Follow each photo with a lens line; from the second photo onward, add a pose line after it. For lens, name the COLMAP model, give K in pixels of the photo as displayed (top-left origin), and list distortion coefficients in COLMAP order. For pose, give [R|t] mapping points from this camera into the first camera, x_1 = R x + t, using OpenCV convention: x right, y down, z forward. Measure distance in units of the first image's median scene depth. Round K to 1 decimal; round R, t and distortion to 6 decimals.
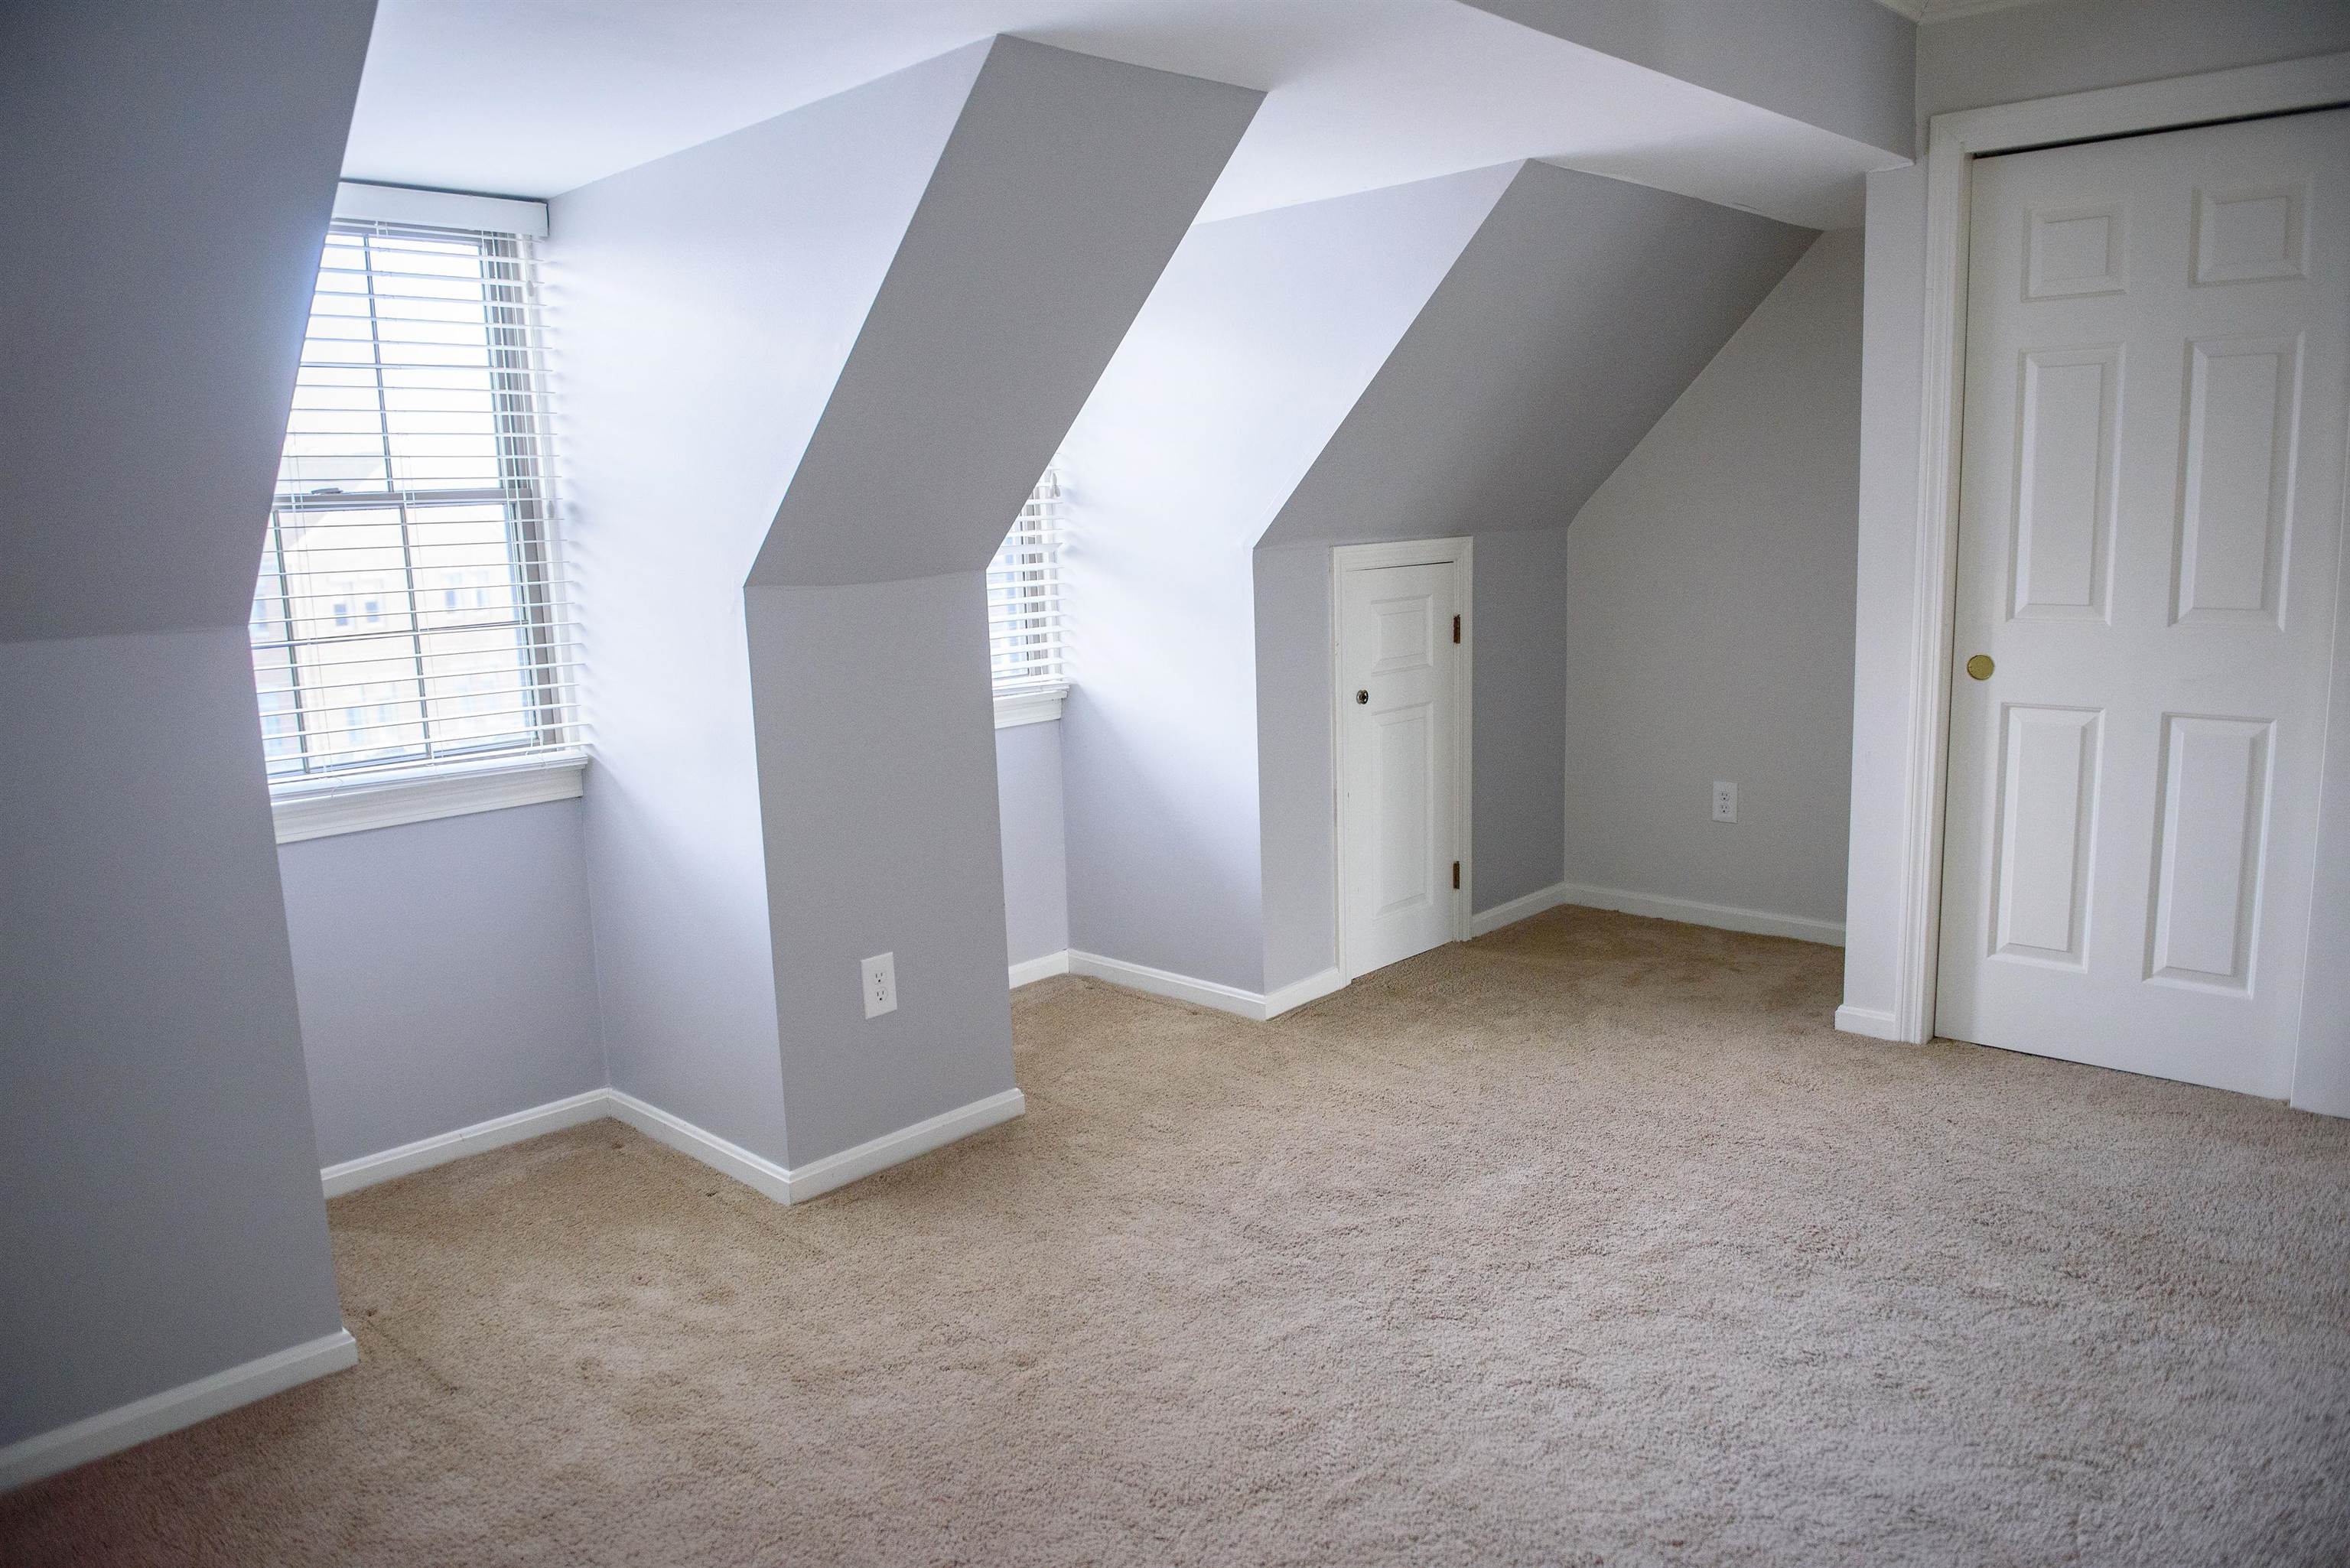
lens RADIAL K [[1646.7, 0, 1170.9], [0, 1646.7, 794.2], [0, 0, 1]] dist [-0.038311, -0.005579]
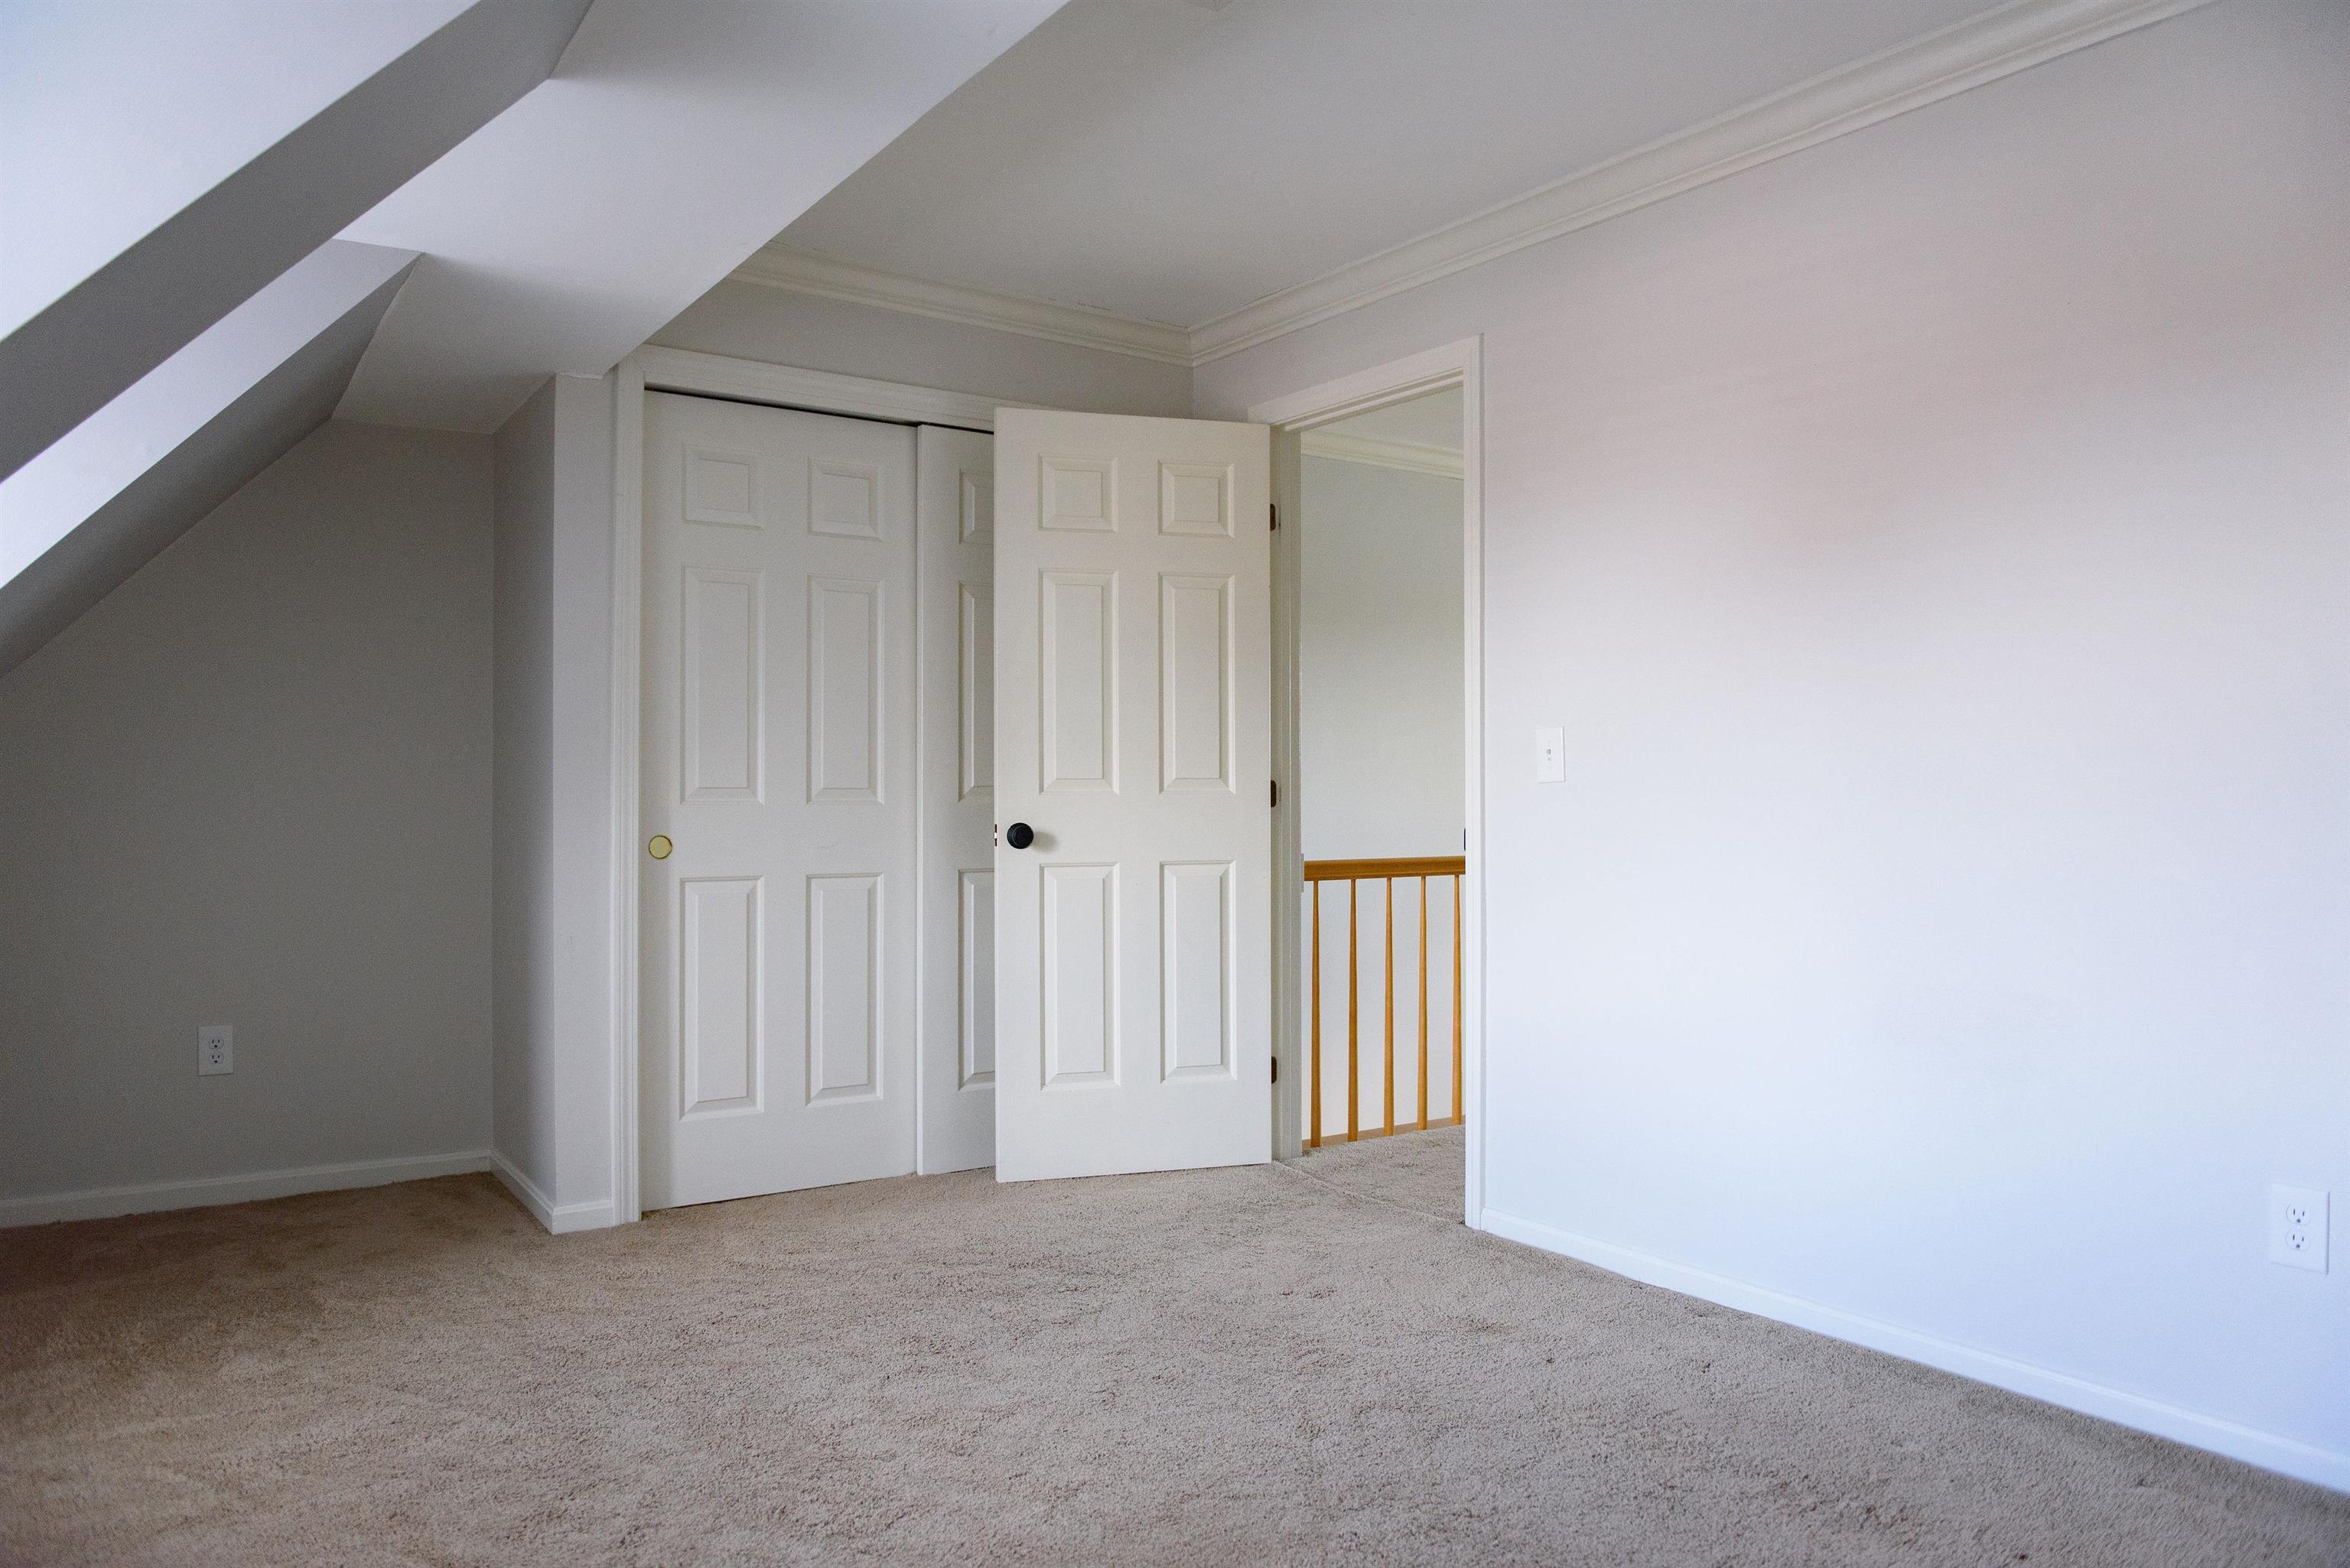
lens RADIAL K [[1646.7, 0, 1170.6], [0, 1646.7, 773.1], [0, 0, 1]] dist [-0.038311, -0.005579]
pose [[0.204149, 0.047129, 0.977805, -0.496796], [0.165240, 0.982849, -0.081871, 0.018477], [-0.964893, 0.178287, 0.192860, 0.461002]]
